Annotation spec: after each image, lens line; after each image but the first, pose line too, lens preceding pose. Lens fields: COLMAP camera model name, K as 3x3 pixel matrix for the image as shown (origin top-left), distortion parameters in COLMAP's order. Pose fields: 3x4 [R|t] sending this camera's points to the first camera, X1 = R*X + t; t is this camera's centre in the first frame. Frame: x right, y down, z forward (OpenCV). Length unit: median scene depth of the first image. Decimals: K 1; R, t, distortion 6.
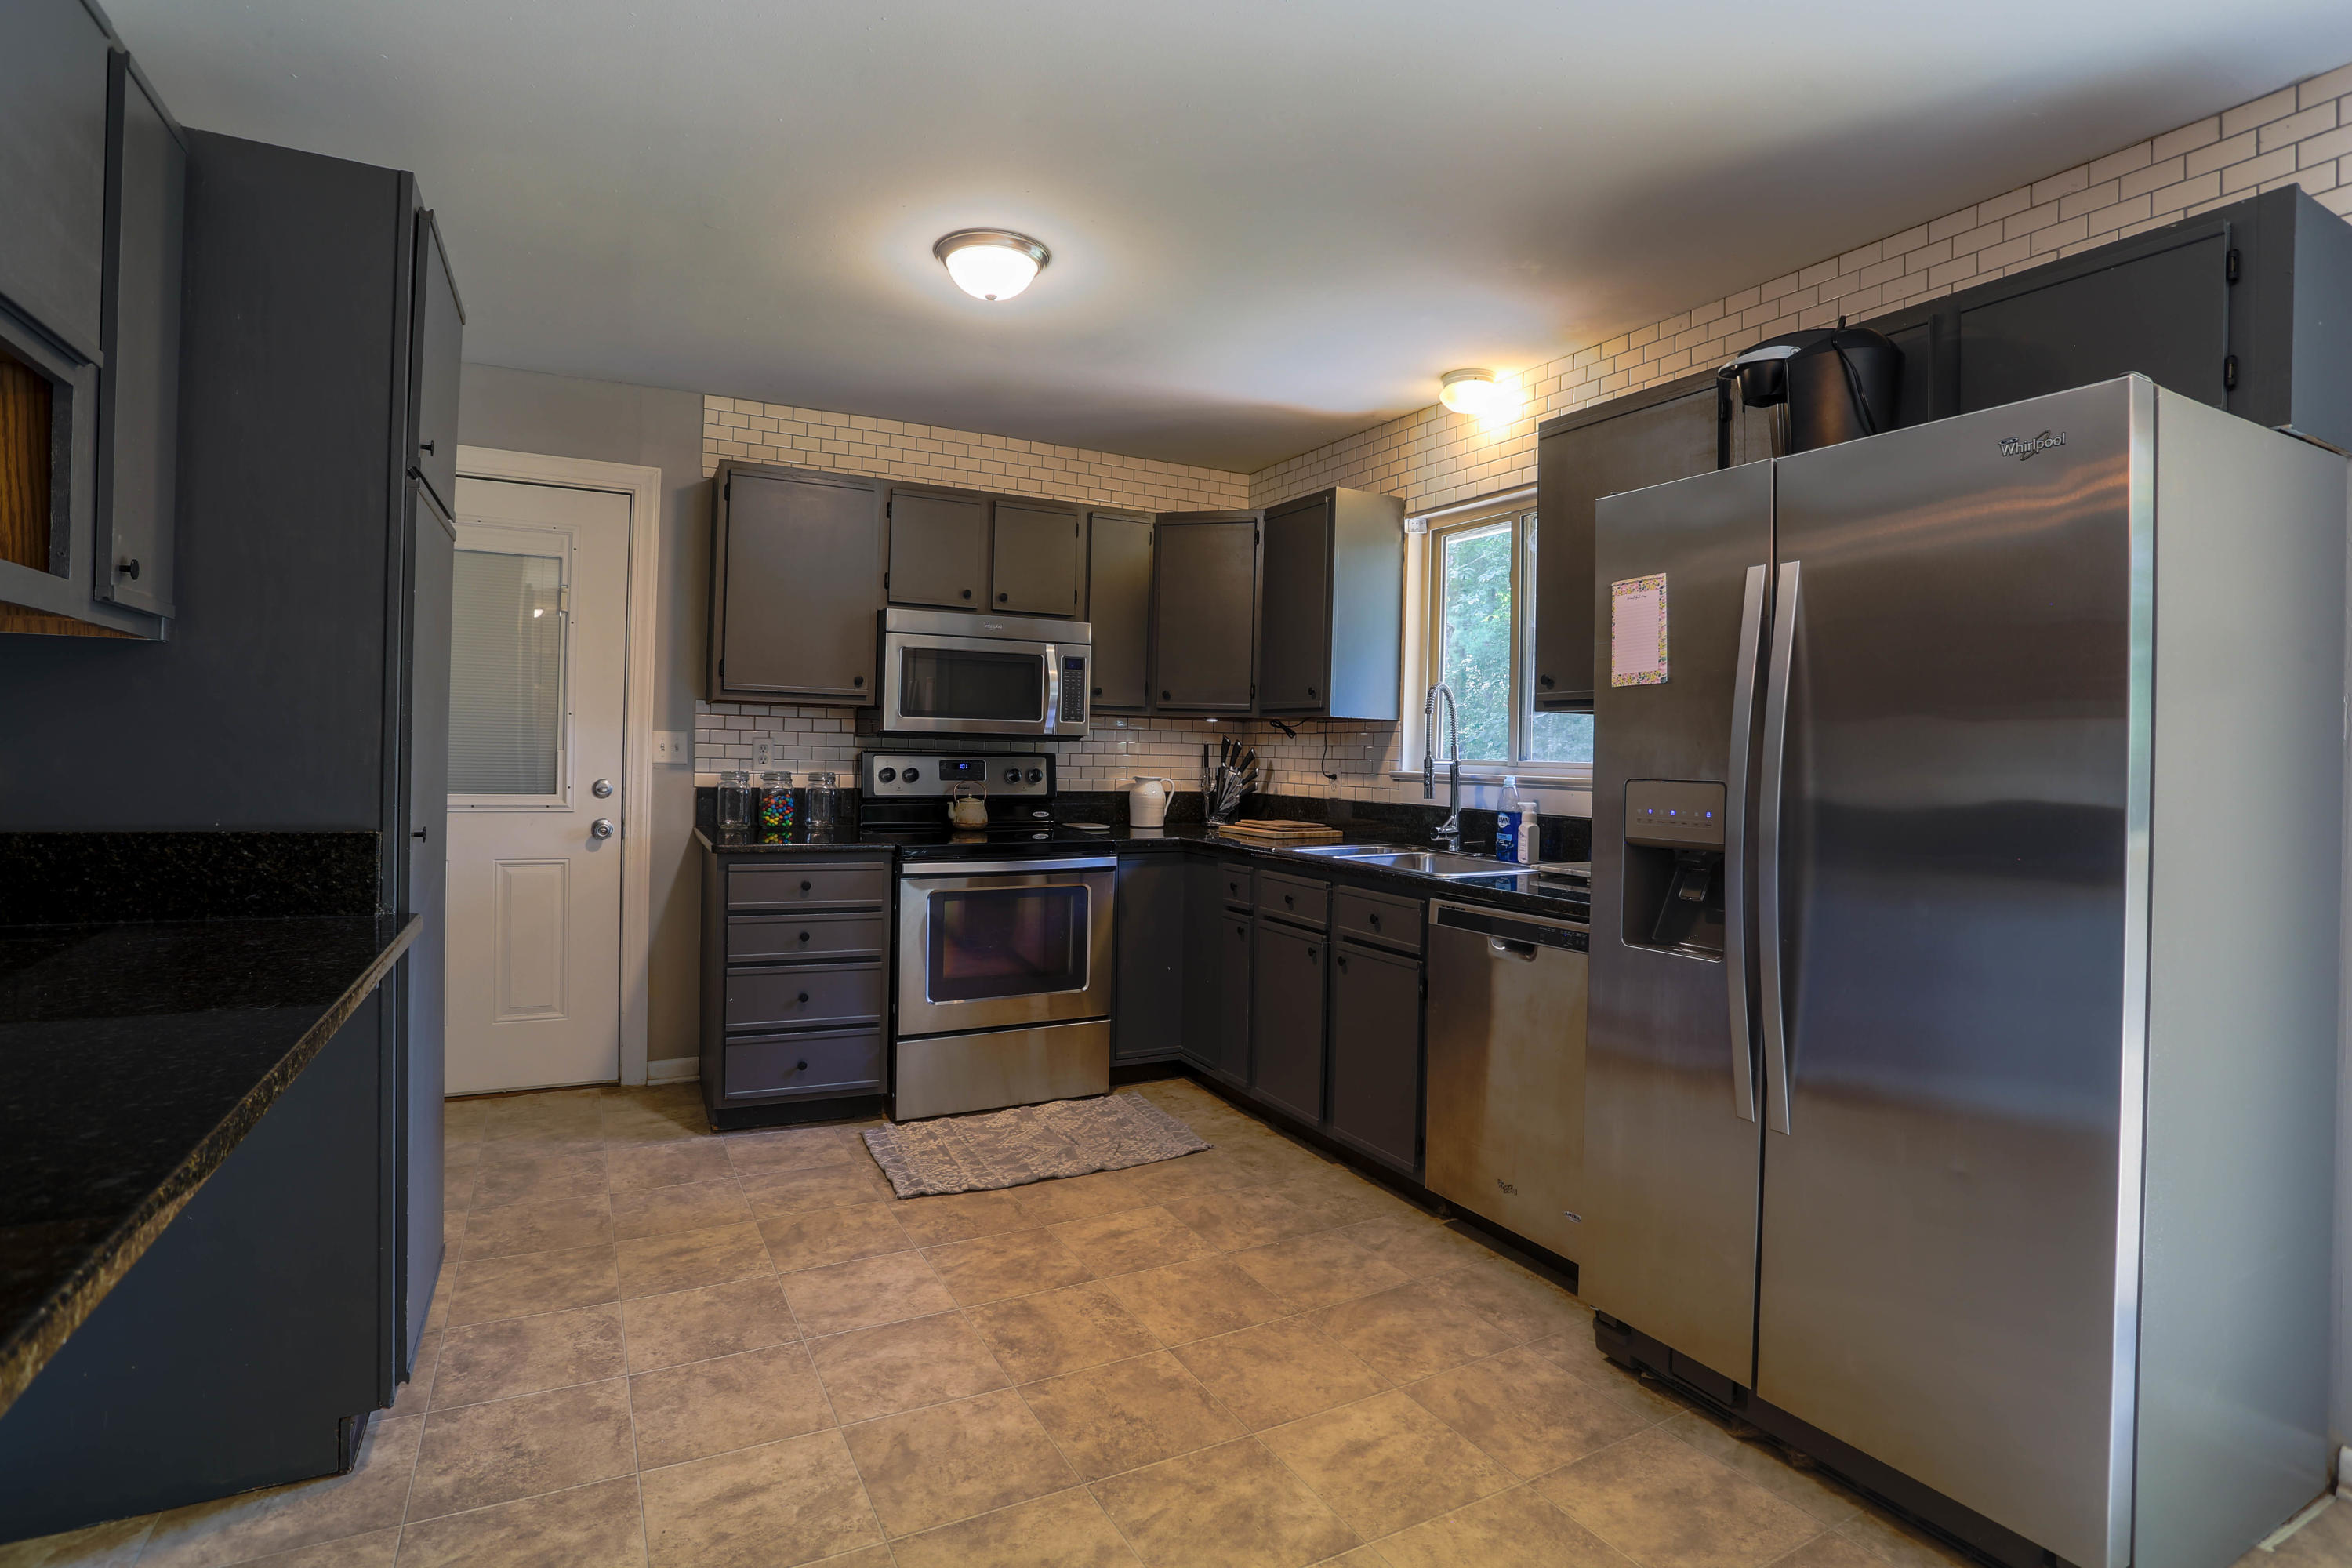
lens RADIAL K [[1128.1, 0, 1171.3], [0, 1128.1, 769.1], [0, 0, 1]] dist [-0.046603, 0.007678]
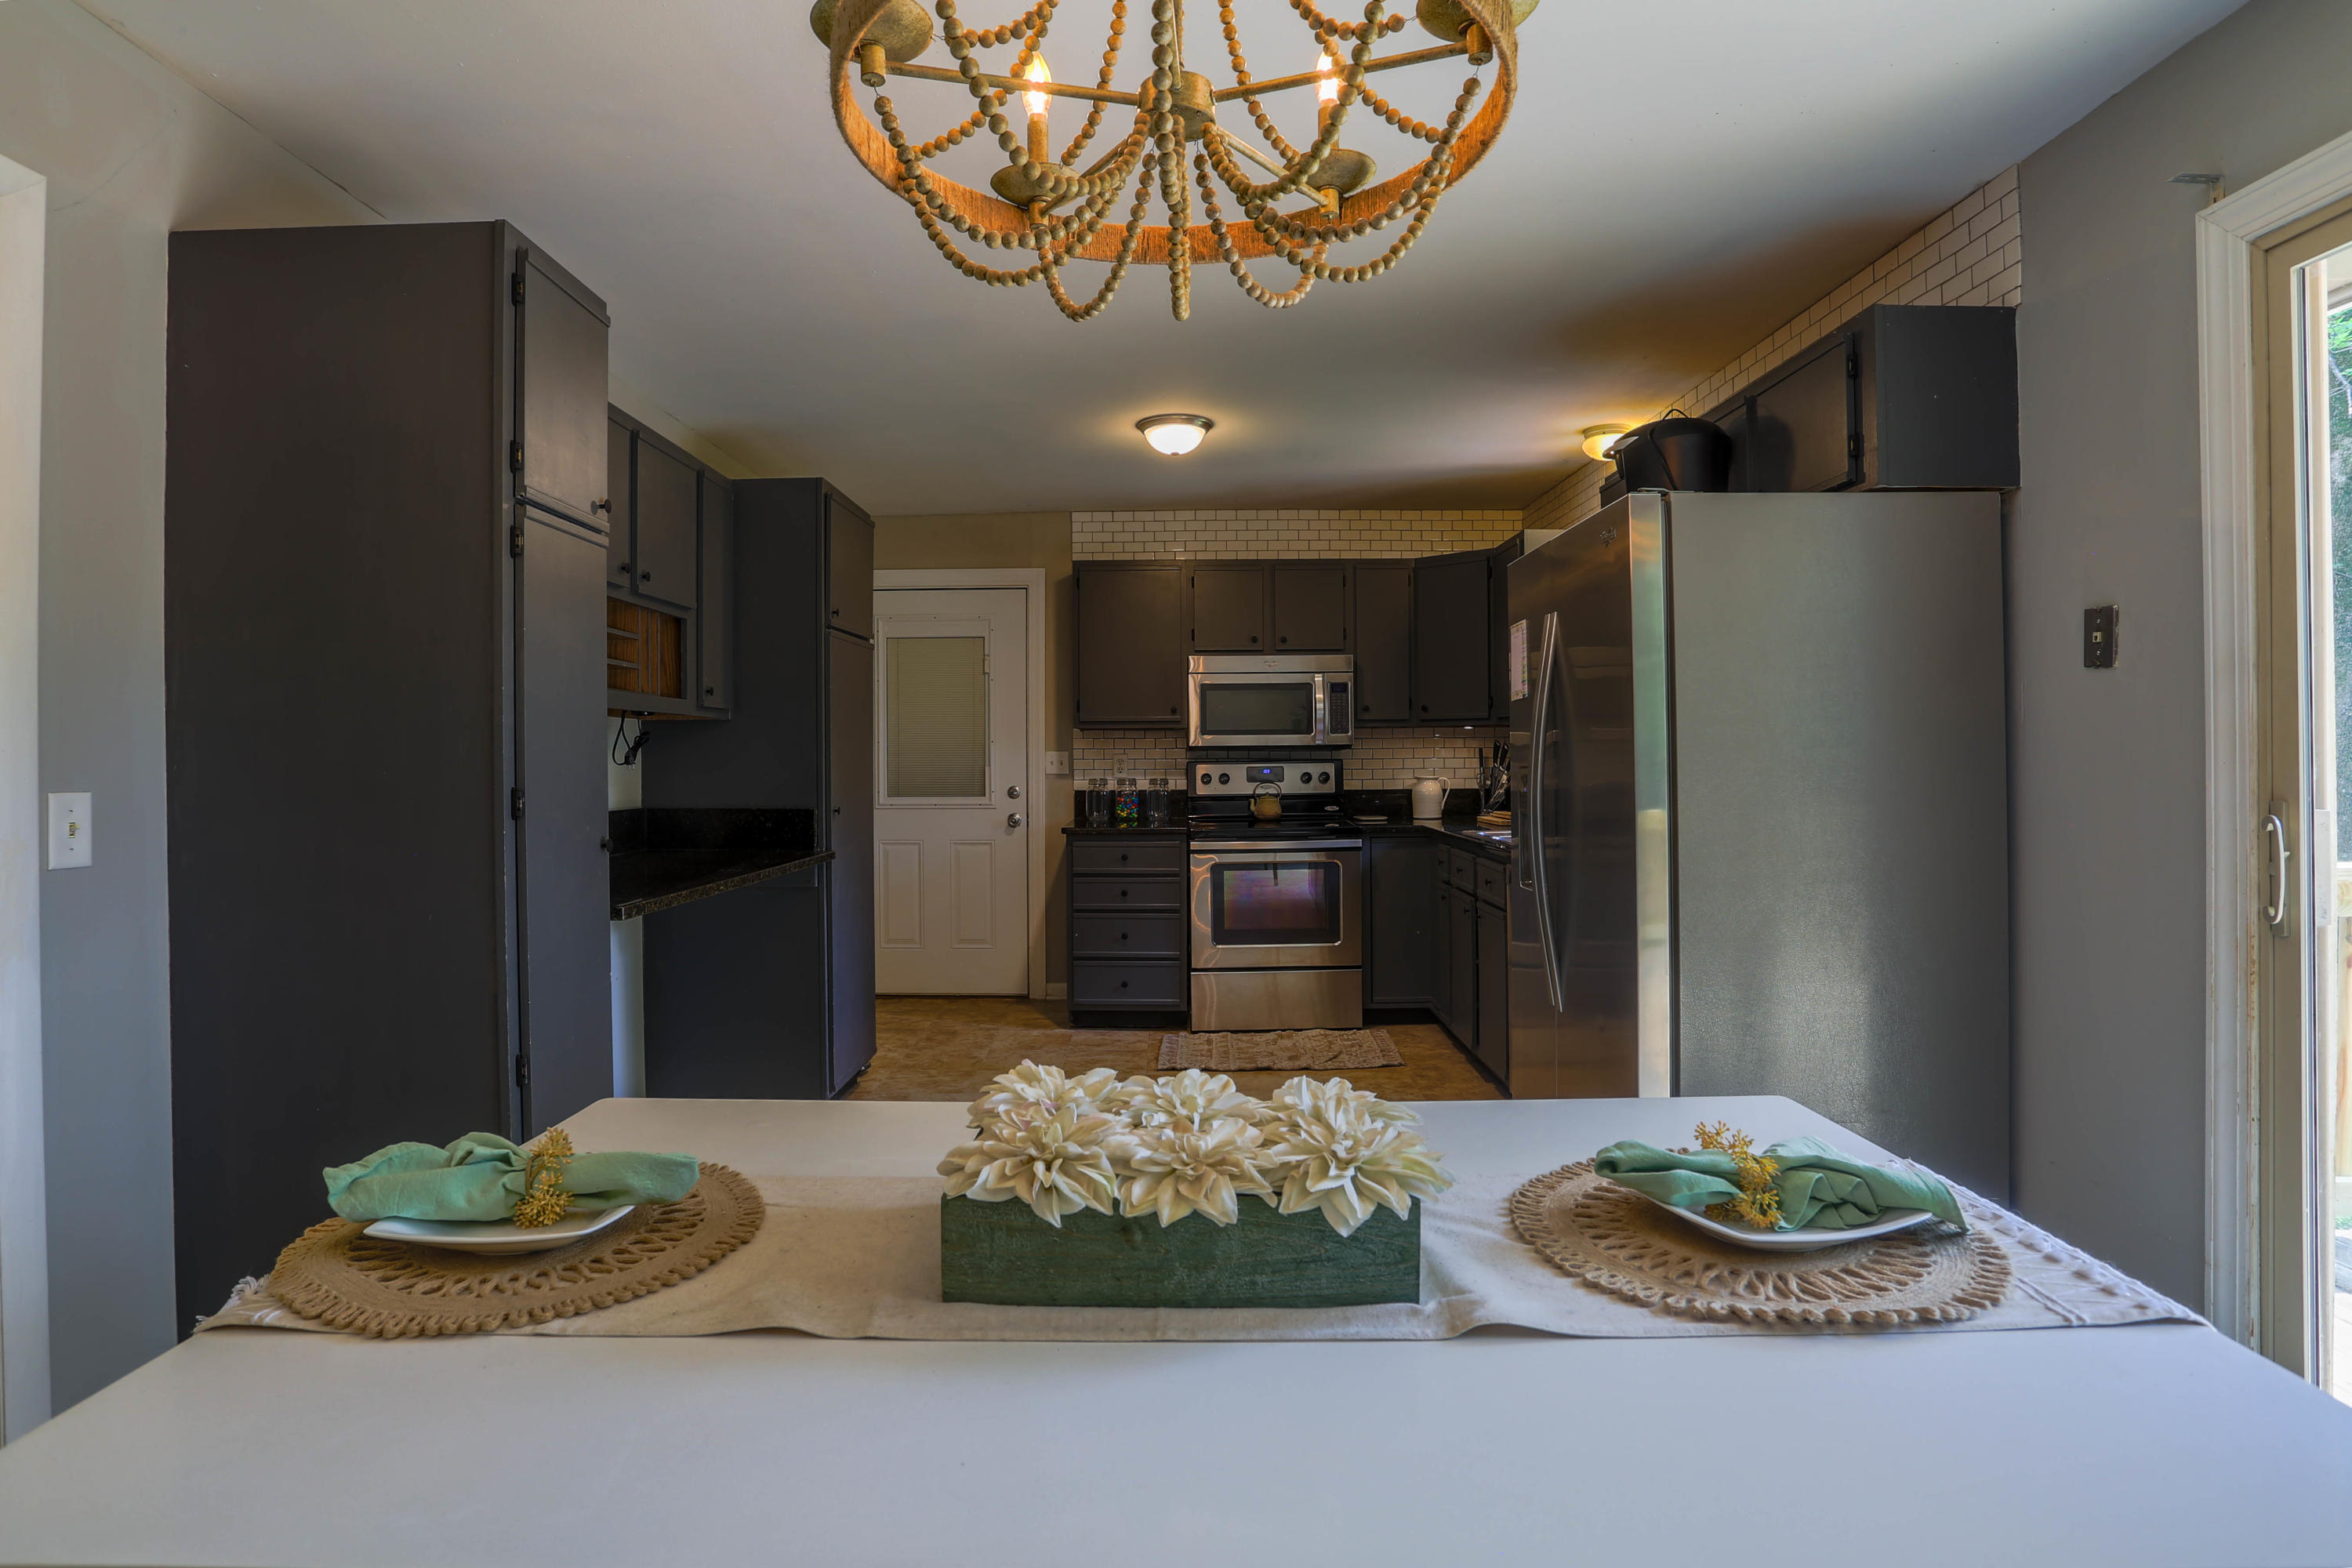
lens RADIAL K [[1128.1, 0, 1156.7], [0, 1128.1, 763.1], [0, 0, 1]] dist [-0.046603, 0.007678]
pose [[0.893472, -0.026645, -0.448327, 0.319166], [0.020760, 0.999622, -0.018036, 0.009958], [0.448638, 0.006807, 0.893688, -0.234067]]
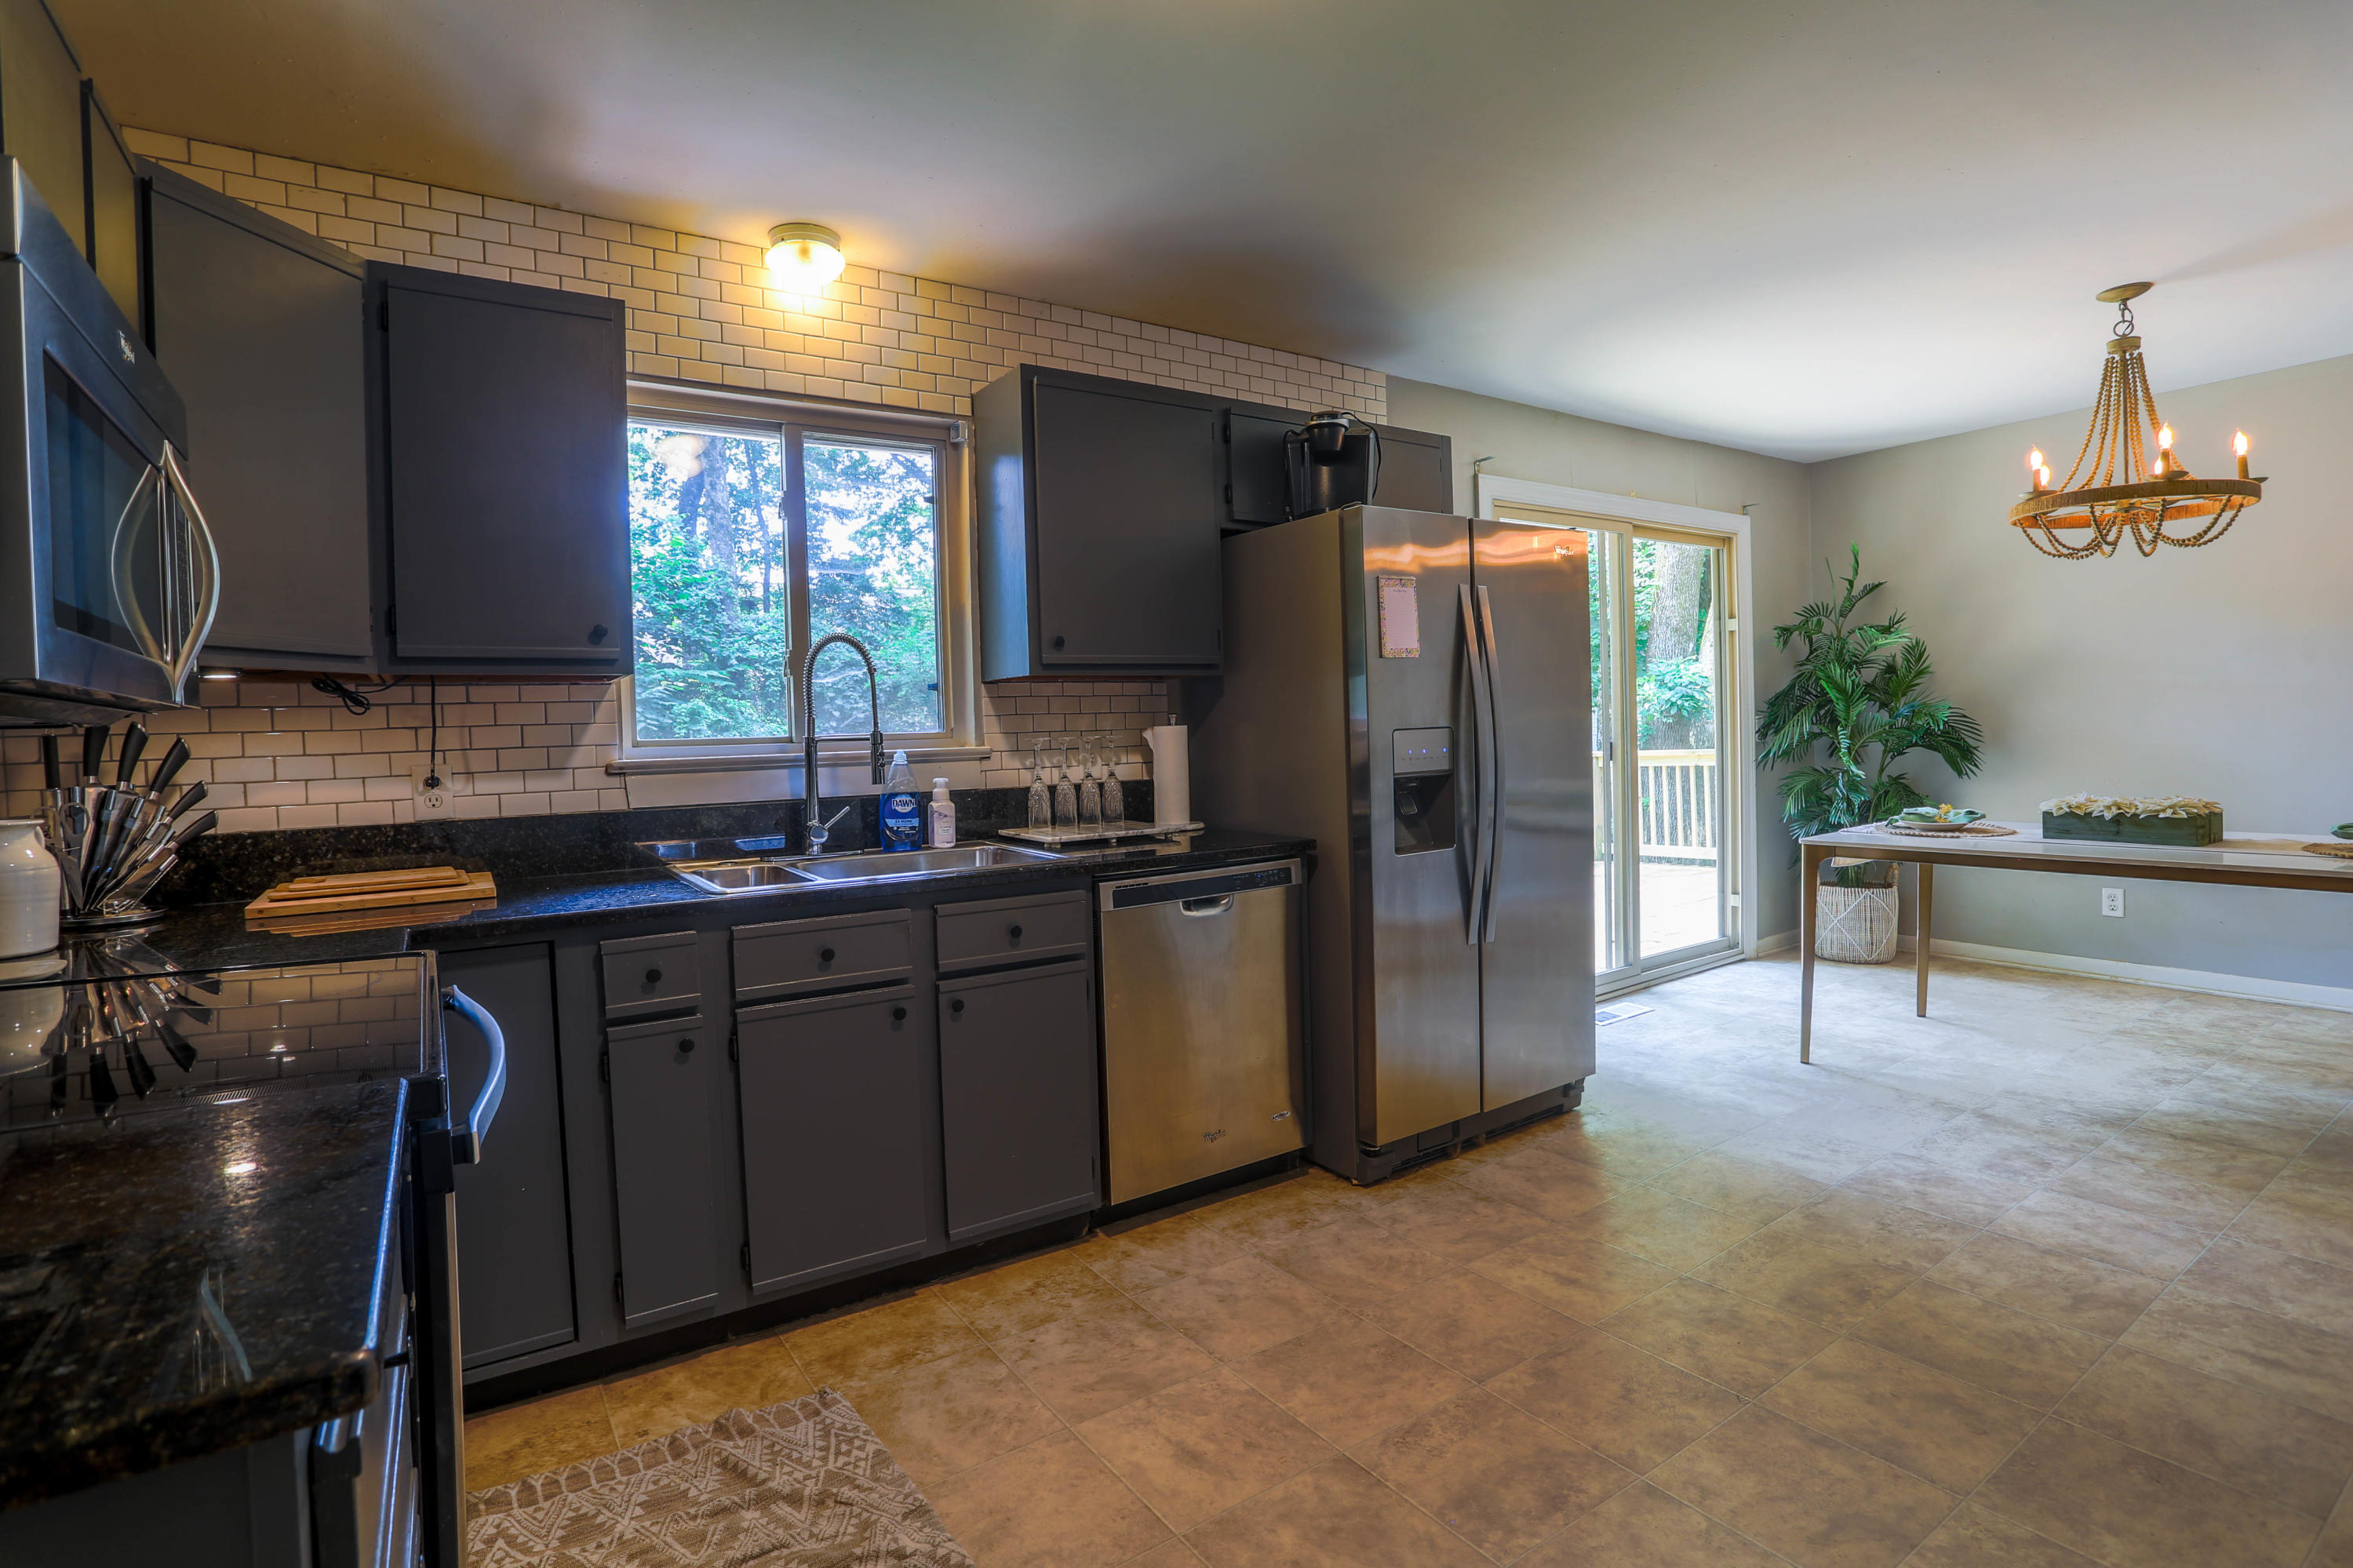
lens RADIAL K [[1128.4, 0, 1162.2], [0, 1128.4, 776.6], [0, 0, 1]] dist [-0.046603, 0.007678]
pose [[-0.087216, -0.054291, 0.994709, -0.529959], [0.044536, 0.997303, 0.058338, -0.014388], [-0.995193, 0.049388, -0.084563, 0.830935]]
